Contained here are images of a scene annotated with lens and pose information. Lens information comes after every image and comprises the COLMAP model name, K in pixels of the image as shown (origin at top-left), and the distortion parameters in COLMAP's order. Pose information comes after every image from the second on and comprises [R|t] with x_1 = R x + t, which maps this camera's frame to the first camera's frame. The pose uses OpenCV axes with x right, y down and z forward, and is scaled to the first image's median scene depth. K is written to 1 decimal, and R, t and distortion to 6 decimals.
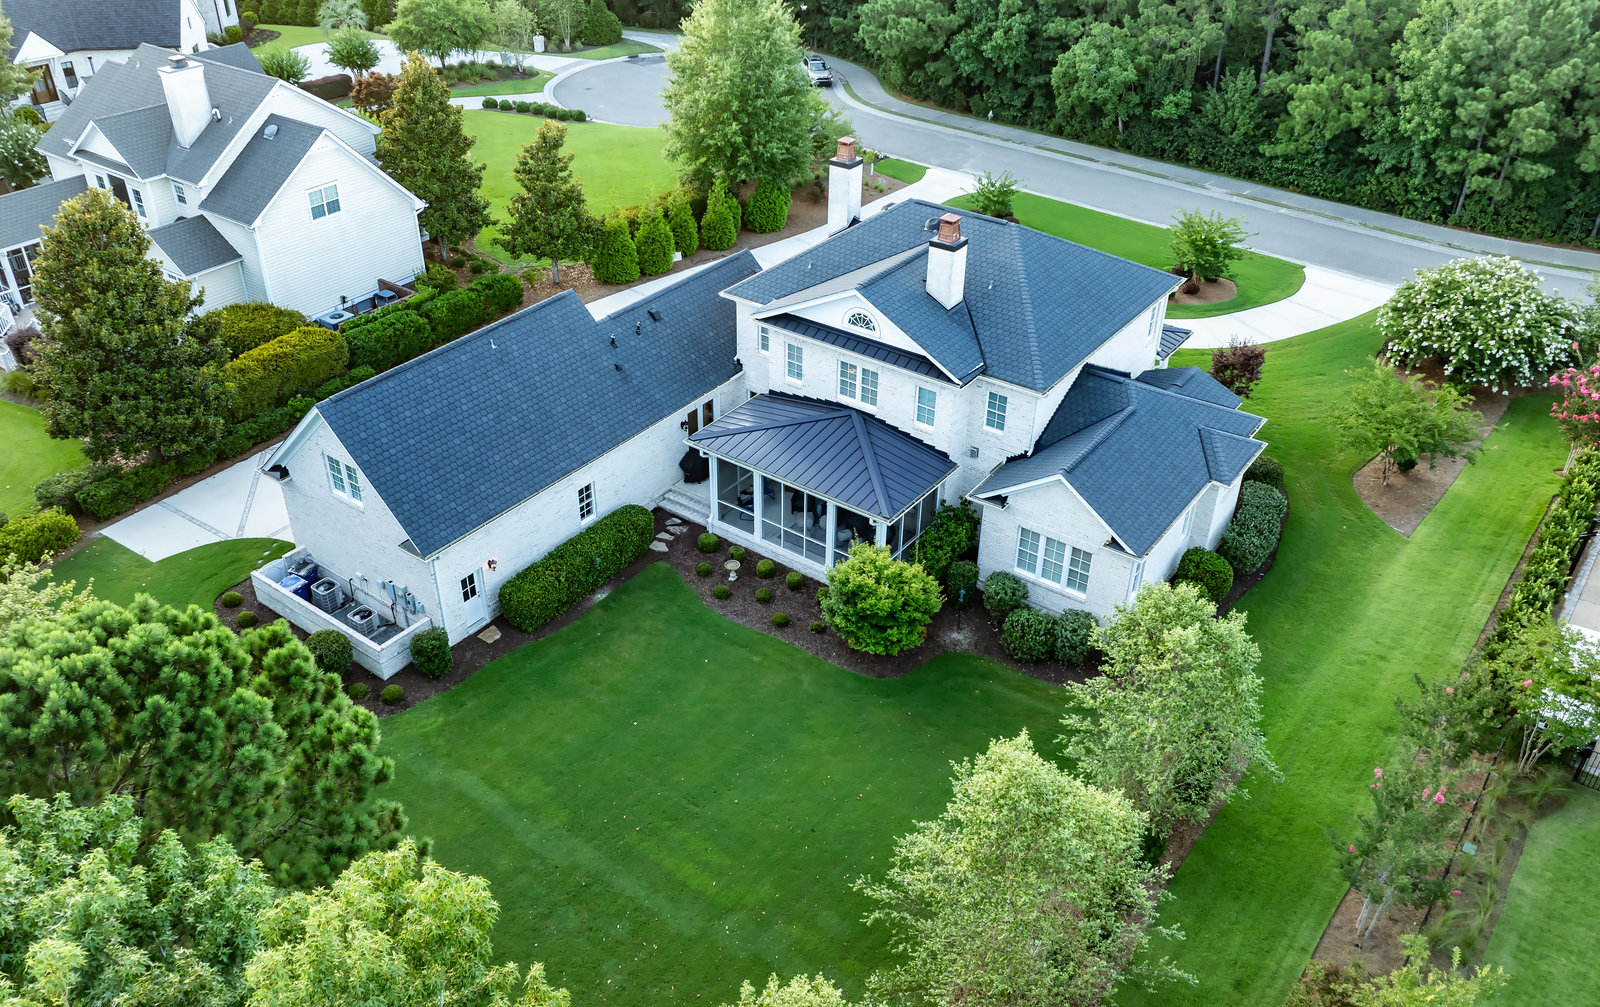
lens RADIAL K [[1231.6, 0, 788.6], [0, 1231.6, 502.7], [0, 0, 1]] dist [-0.007839, -0.011799]
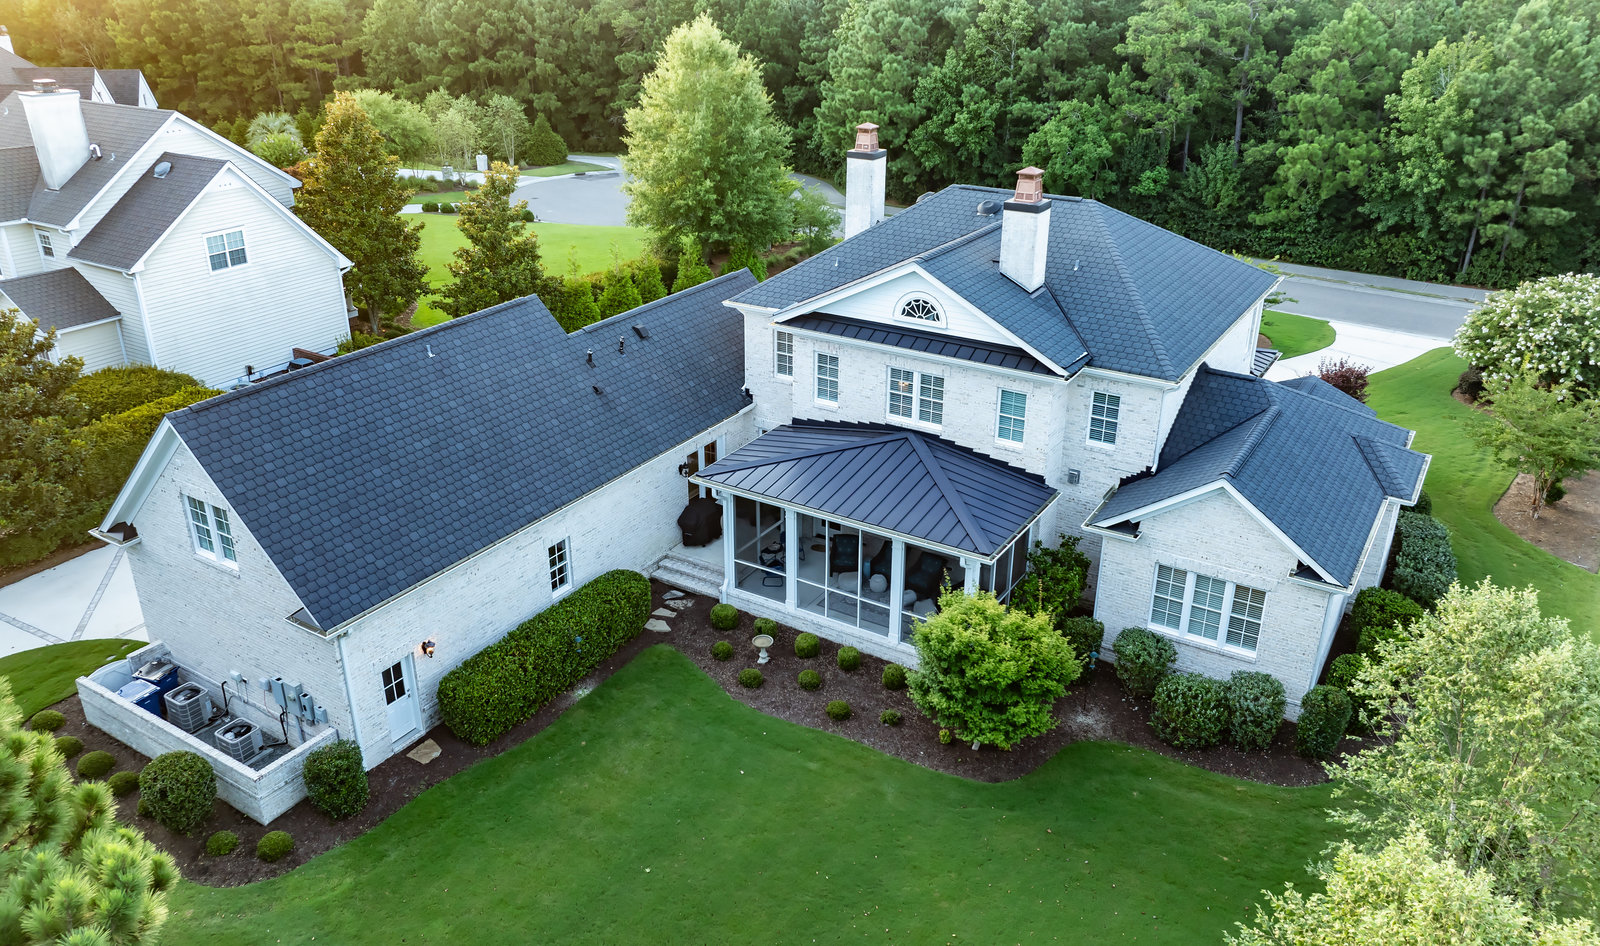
lens RADIAL K [[1165.5, 0, 796.7], [0, 1165.5, 476.3], [0, 0, 1]] dist [-0.021110, 0.016618]
pose [[0.996972, -0.036585, 0.068619, -0.067559], [0.046732, 0.987175, -0.152649, 0.058923], [-0.062155, 0.155393, 0.985895, 0.292416]]
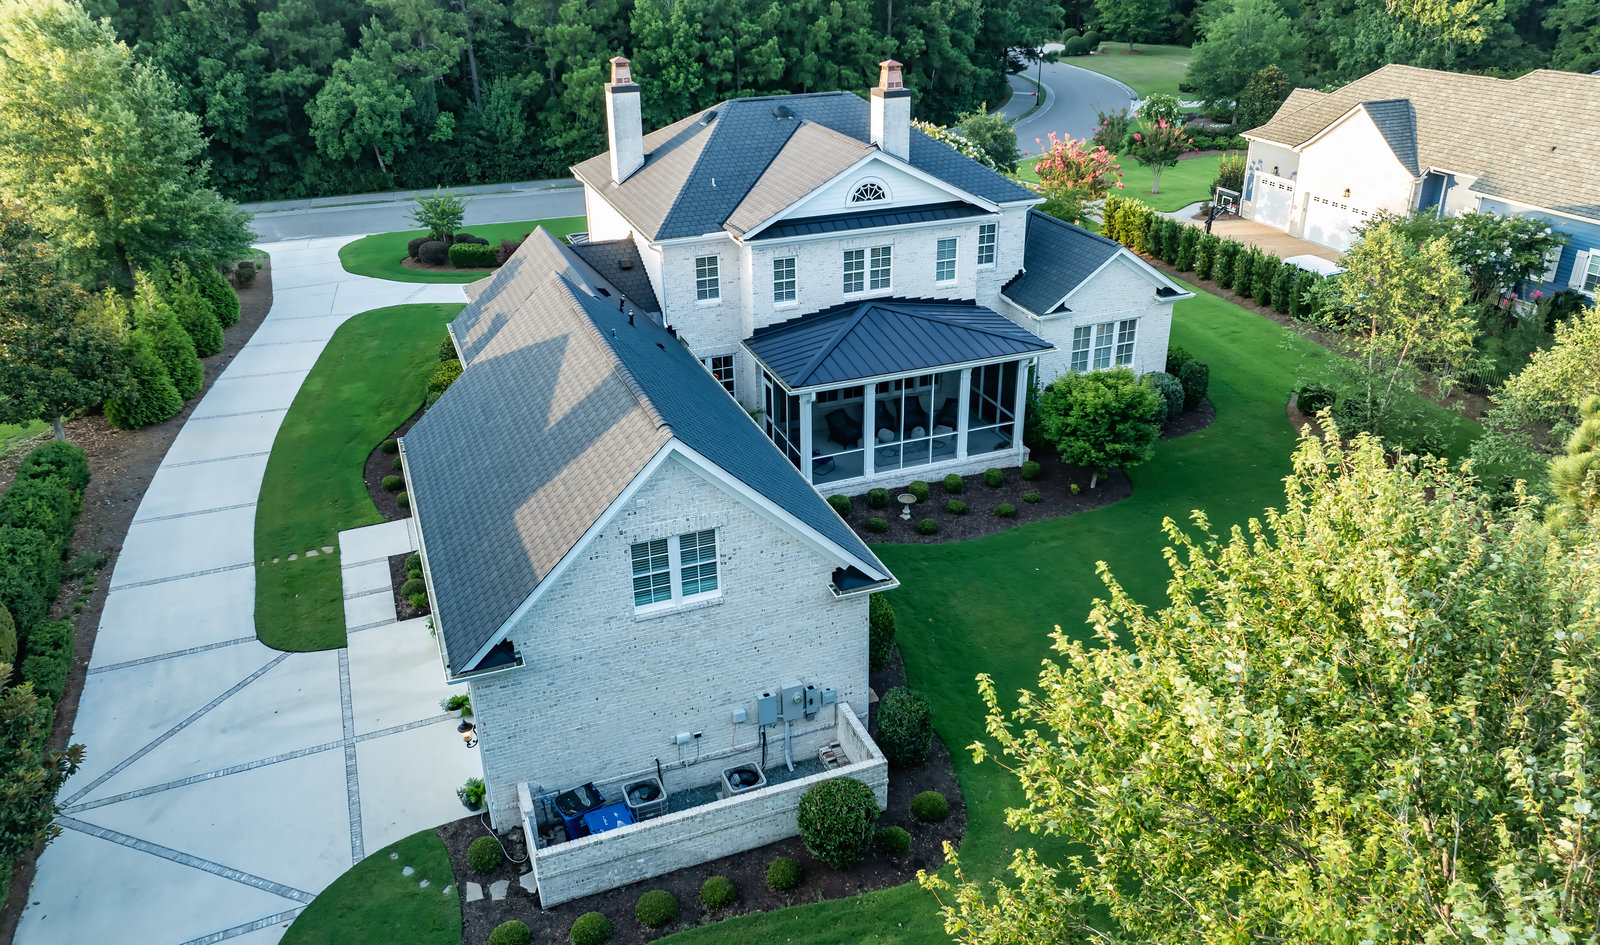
lens RADIAL K [[1165.5, 0, 804.4], [0, 1165.5, 468.1], [0, 0, 1]] dist [-0.021110, 0.016618]
pose [[0.537359, -0.383545, 0.751092, -0.642552], [0.478574, 0.871997, 0.102896, -0.078562], [-0.694415, 0.304161, 0.652130, 0.517684]]
